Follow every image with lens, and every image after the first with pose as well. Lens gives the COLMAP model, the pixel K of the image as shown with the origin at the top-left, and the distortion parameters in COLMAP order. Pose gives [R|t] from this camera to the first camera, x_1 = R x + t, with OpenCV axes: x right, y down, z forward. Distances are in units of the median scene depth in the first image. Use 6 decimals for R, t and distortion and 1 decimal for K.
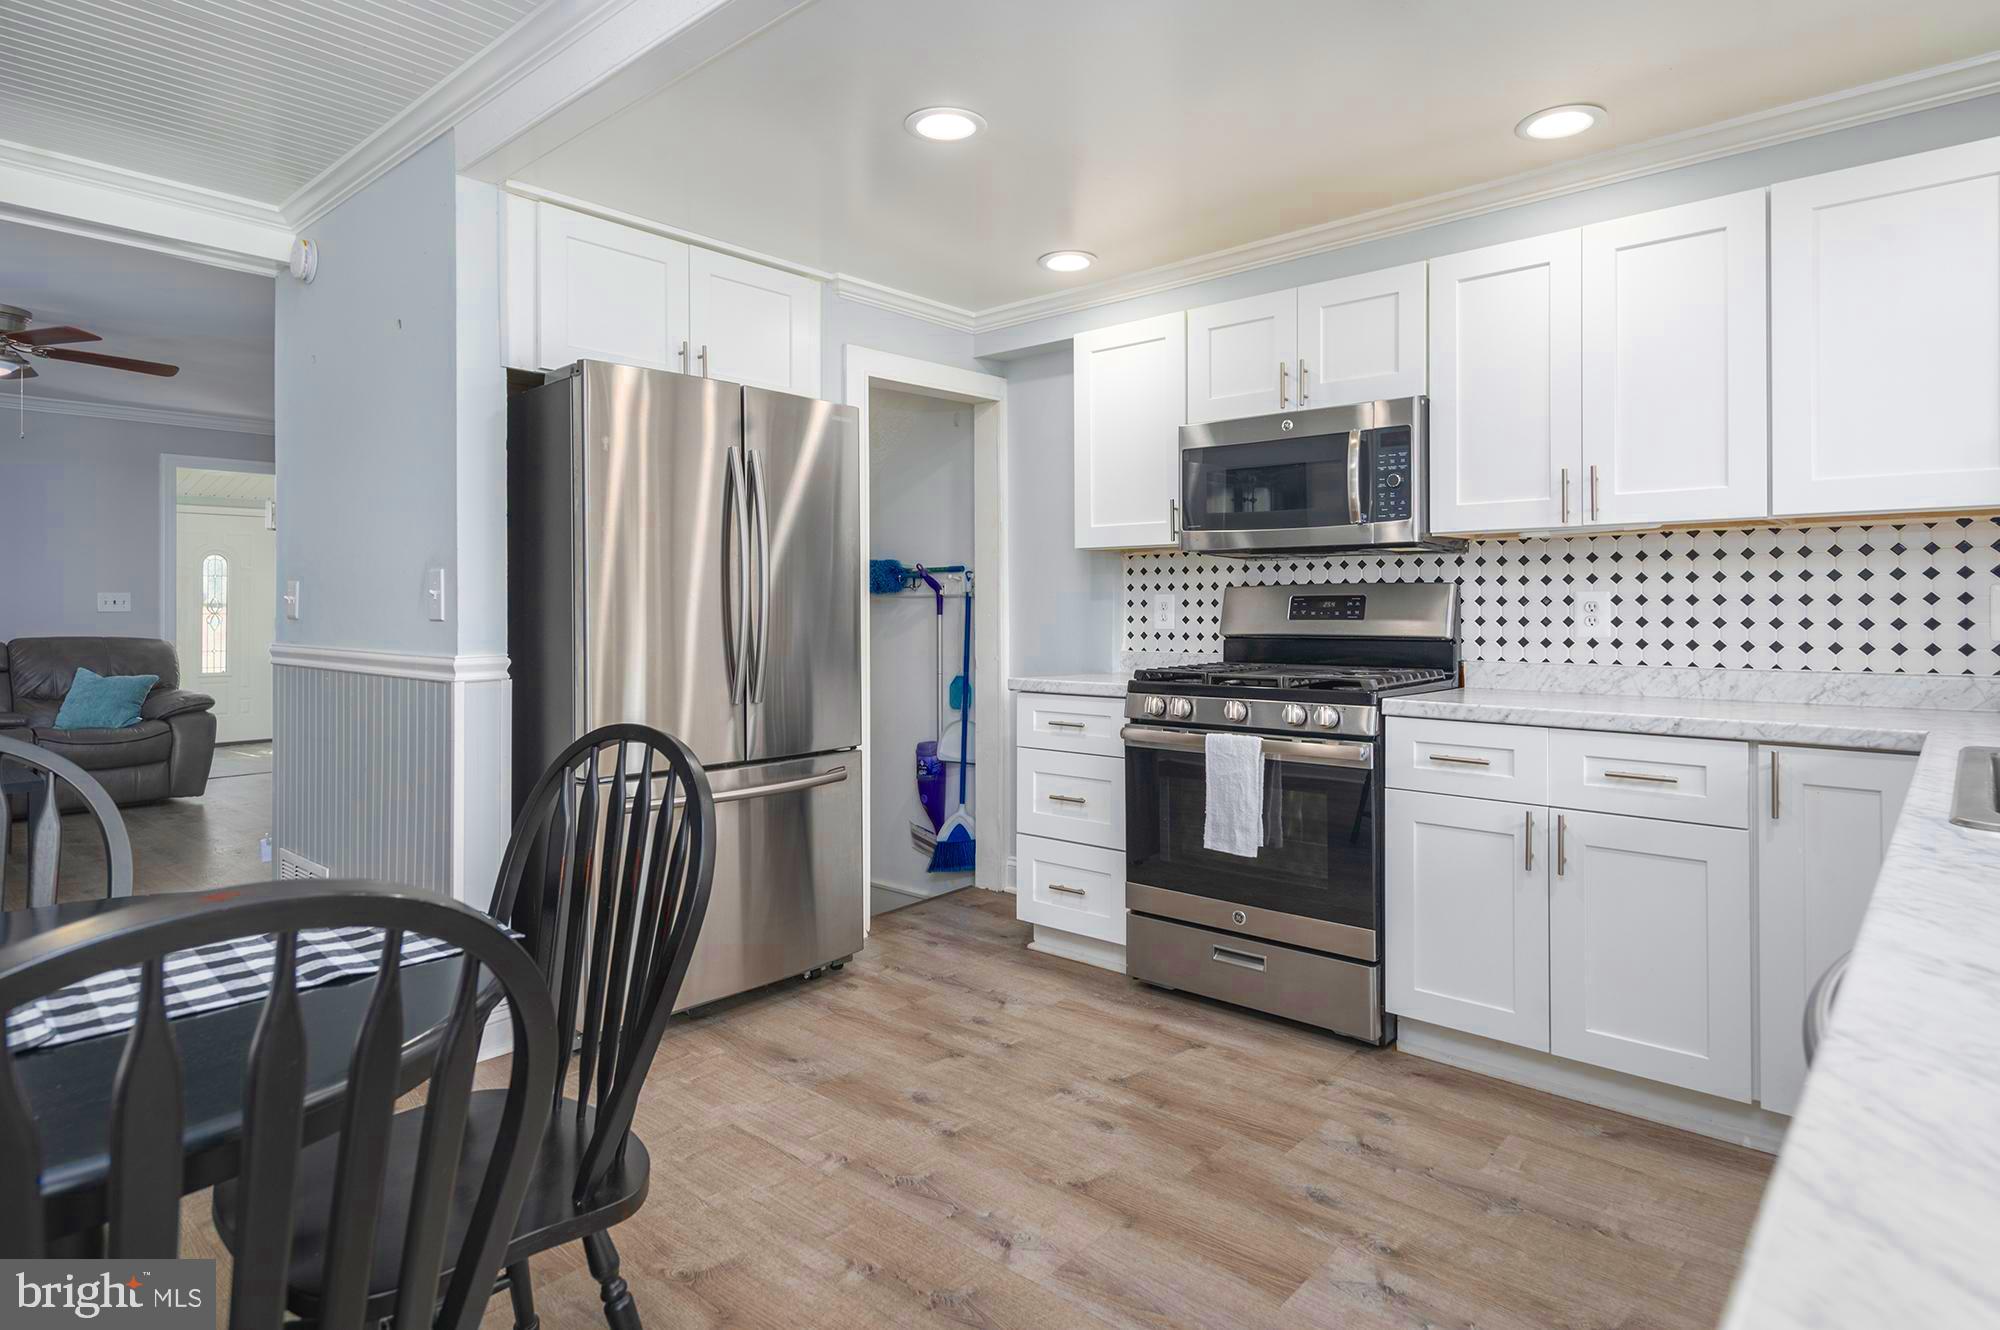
lens RADIAL K [[1087.5, 0, 994.5], [0, 1087.5, 597.1], [0, 0, 1]] dist [0.012188, -0.000540]
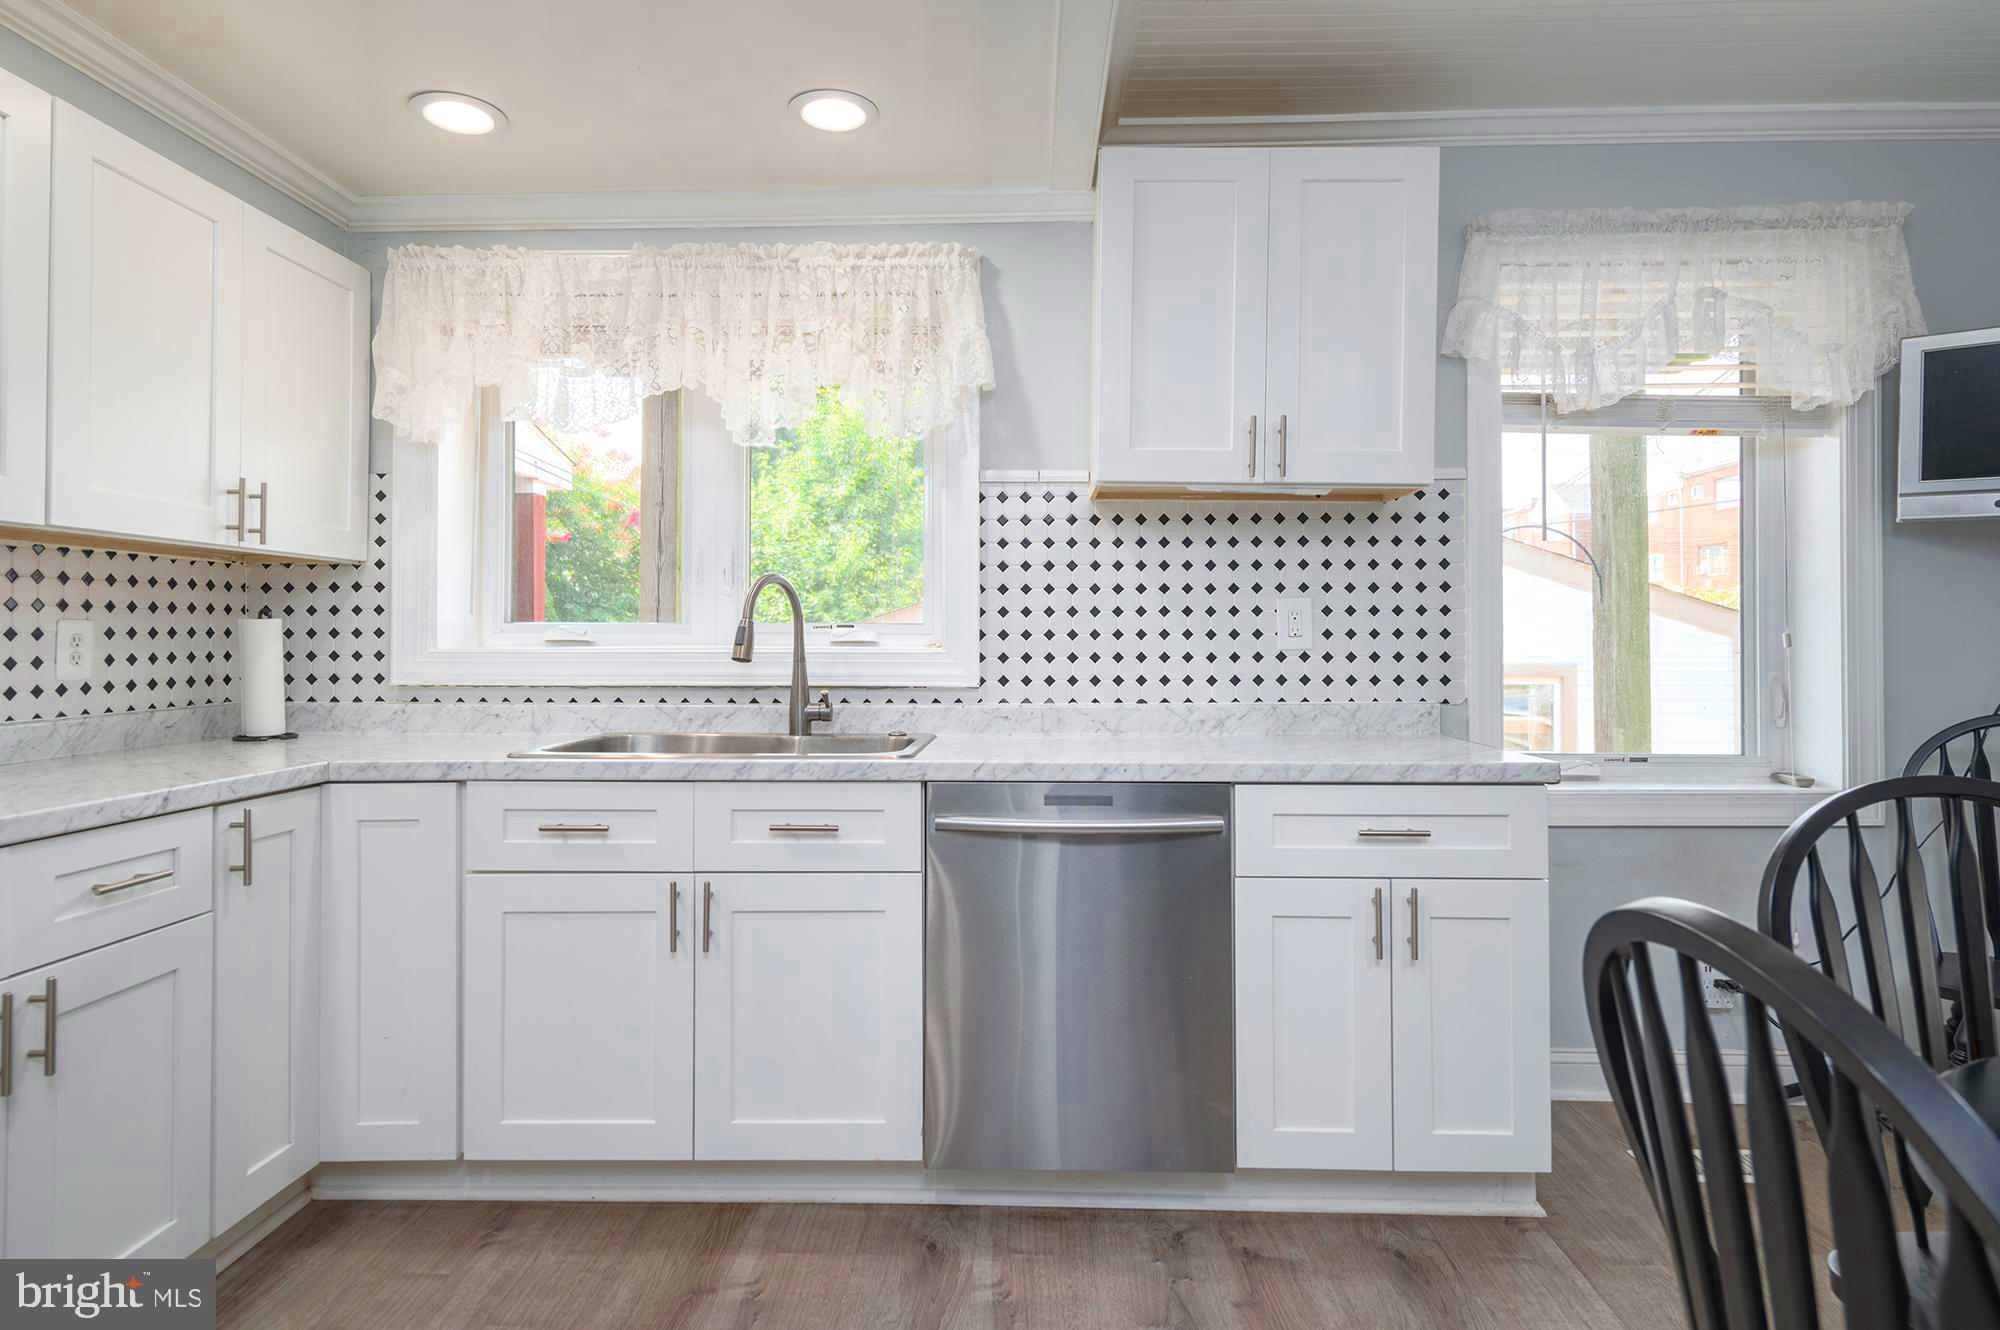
lens RADIAL K [[1076.5, 0, 1021.9], [0, 1076.5, 628.0], [0, 0, 1]] dist [0.008046, -0.000259]
pose [[-0.652118, 0.009832, 0.758054, -0.257112], [-0.005671, 0.999825, -0.017847, 0.006104], [-0.758096, -0.015937, -0.651948, 0.808607]]
